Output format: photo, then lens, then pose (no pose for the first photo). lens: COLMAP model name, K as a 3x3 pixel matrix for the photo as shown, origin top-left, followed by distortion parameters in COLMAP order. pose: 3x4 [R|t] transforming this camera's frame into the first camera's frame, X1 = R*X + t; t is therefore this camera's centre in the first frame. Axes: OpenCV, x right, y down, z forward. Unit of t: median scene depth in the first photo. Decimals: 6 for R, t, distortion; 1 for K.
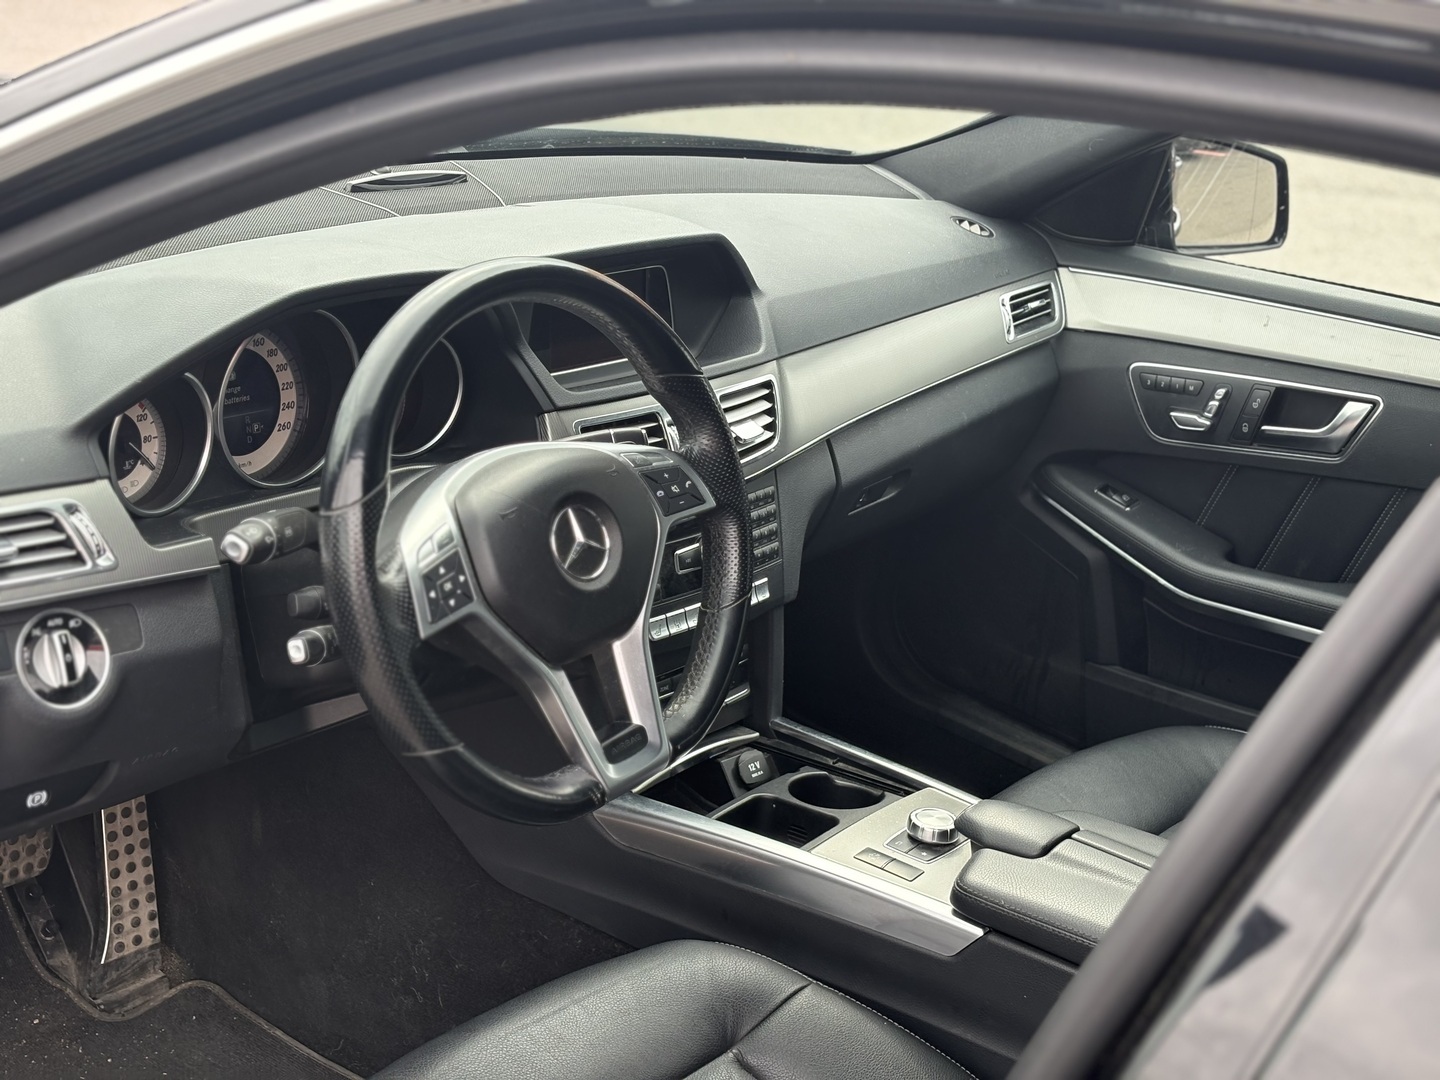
lens RADIAL K [[2168.8, 0, 720.7], [0, 2168.8, 539.9], [0, 0, 1]] dist [0.012234, 0.000000]
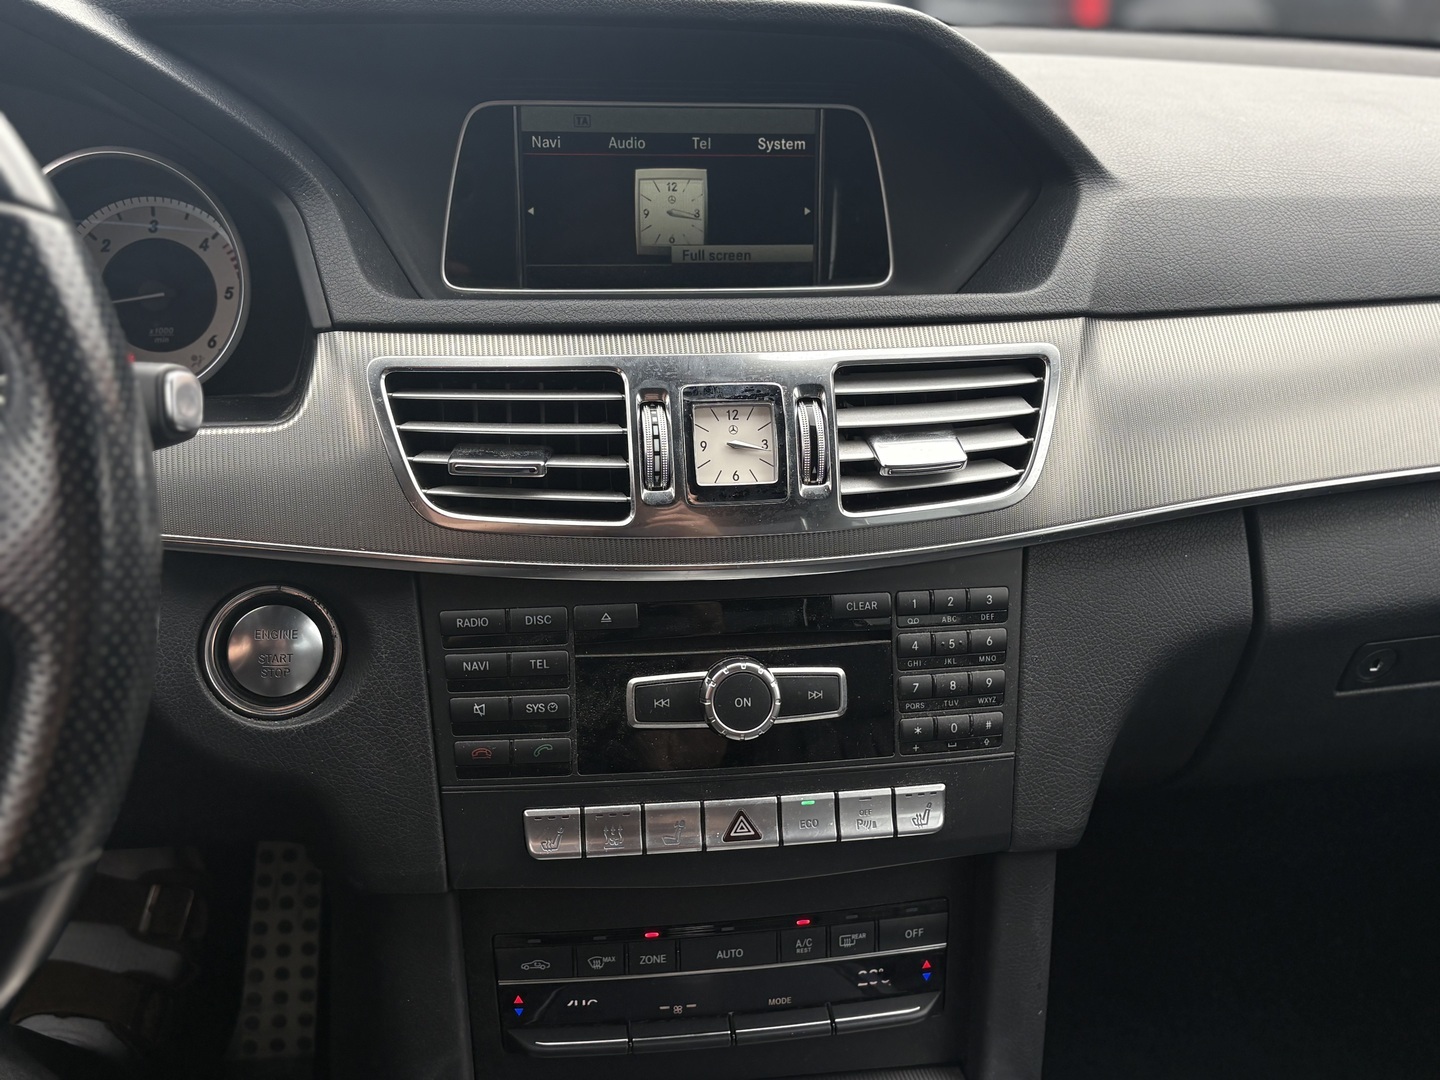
lens RADIAL K [[1469.1, 0, 717.3], [0, 1469.1, 532.6], [0, 0, 1]] dist [0.013247, 0.000000]
pose [[0.724602, 0.129907, -0.676813, 0.186674], [-0.166615, 0.985962, 0.010865, -0.029497], [0.668724, 0.104894, 0.736074, 0.733582]]
